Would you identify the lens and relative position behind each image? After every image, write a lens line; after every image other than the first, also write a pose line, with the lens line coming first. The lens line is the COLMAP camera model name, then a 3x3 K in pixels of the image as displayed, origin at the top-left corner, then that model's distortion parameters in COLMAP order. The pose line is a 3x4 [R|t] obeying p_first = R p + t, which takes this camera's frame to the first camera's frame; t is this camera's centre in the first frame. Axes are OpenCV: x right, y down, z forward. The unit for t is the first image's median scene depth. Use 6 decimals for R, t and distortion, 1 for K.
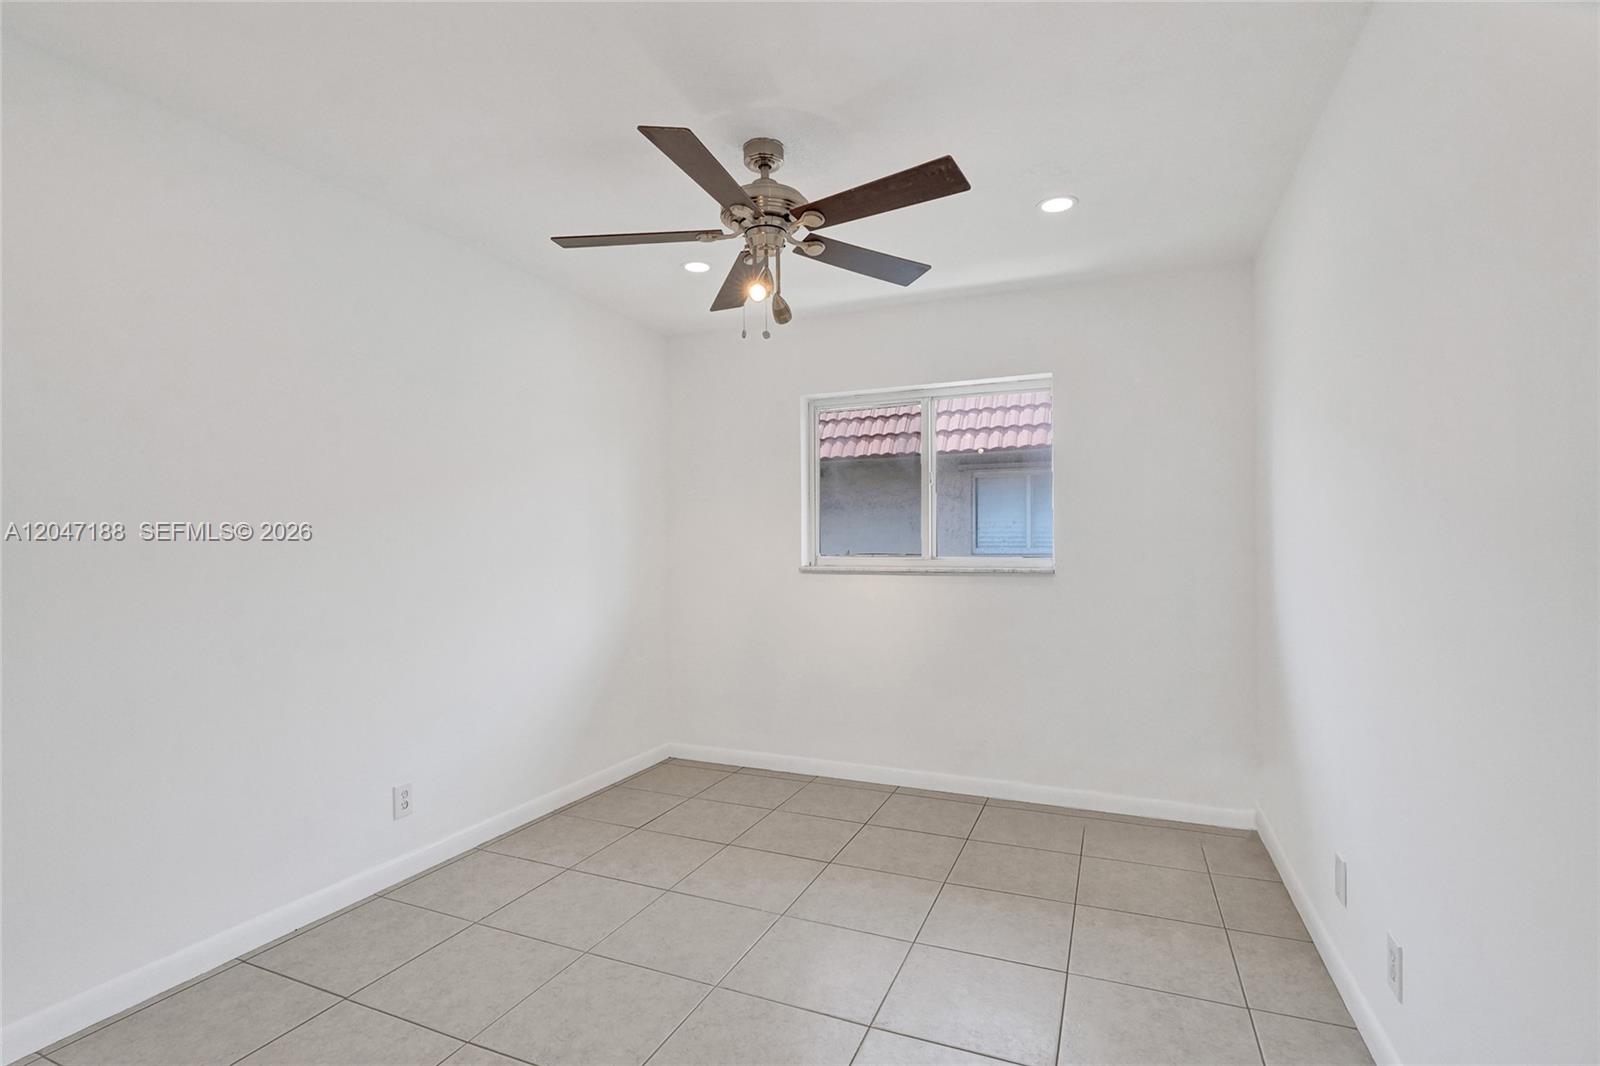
lens RADIAL K [[748.1, 0, 794.6], [0, 748.1, 538.3], [0, 0, 1]] dist [-0.004013, -0.000460]
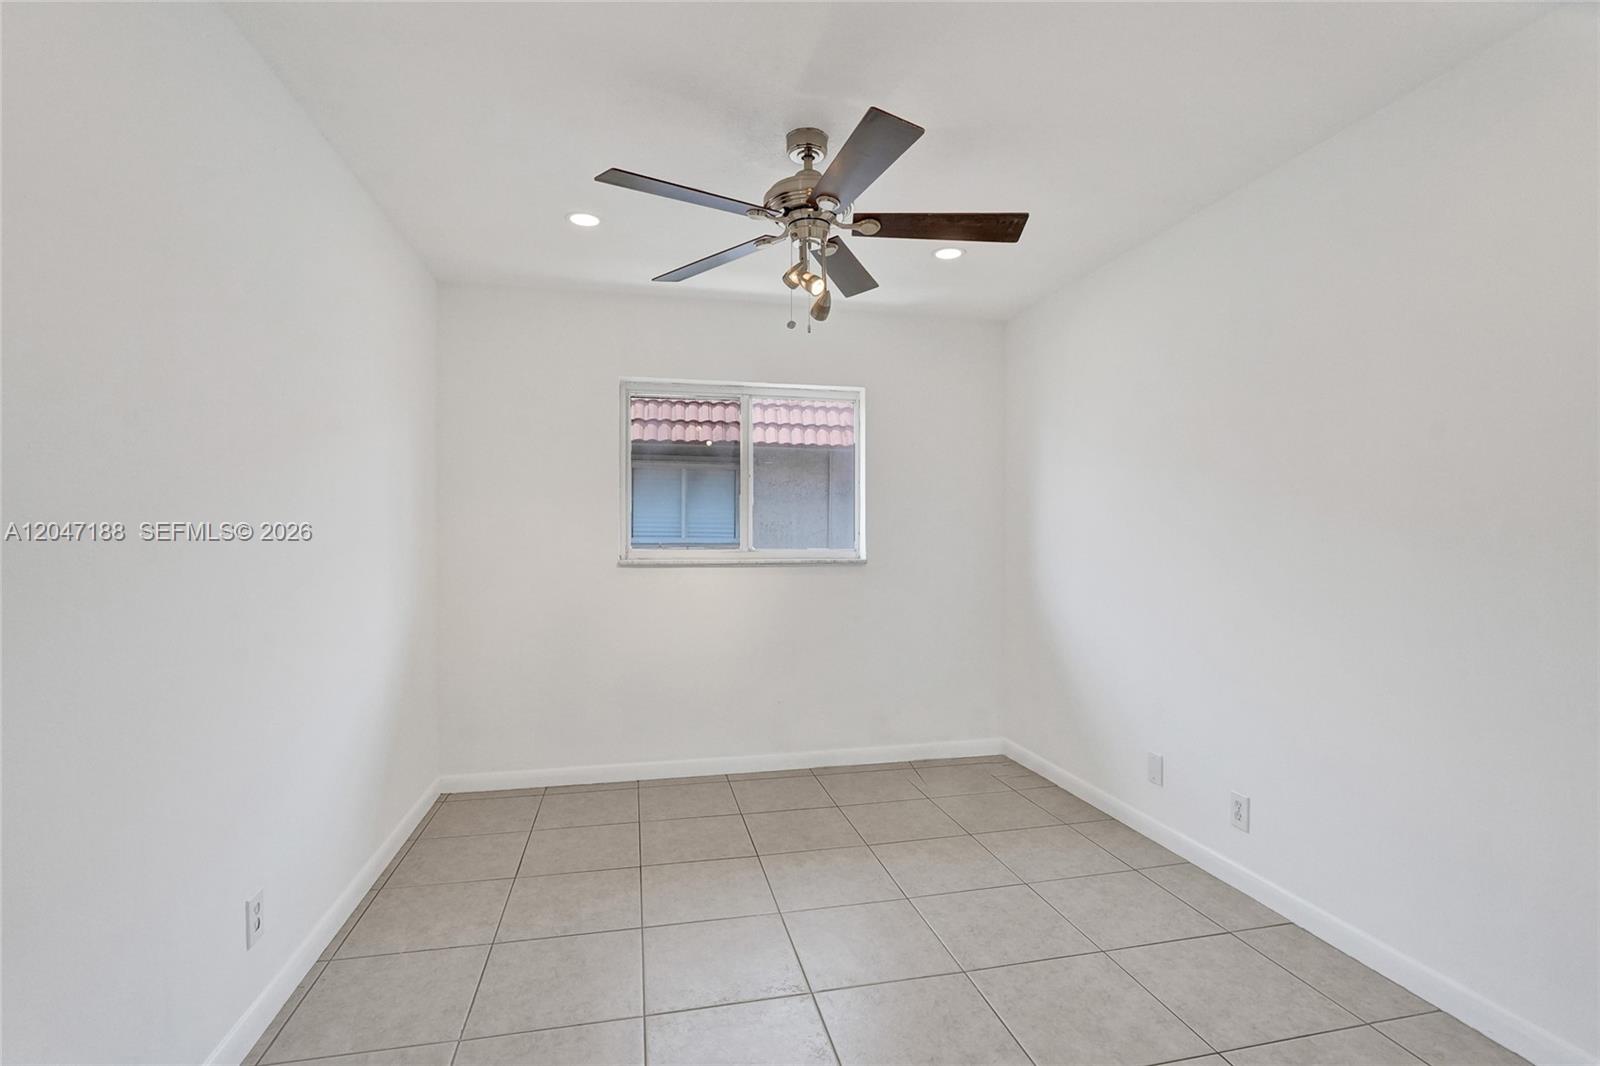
lens RADIAL K [[748.1, 0, 794.6], [0, 748.1, 538.3], [0, 0, 1]] dist [-0.004013, -0.000460]
pose [[0.807981, 0.001041, 0.589208, -0.382851], [-0.011751, 0.999828, 0.014347, -0.005988], [-0.589092, -0.018516, 0.807854, 0.126007]]
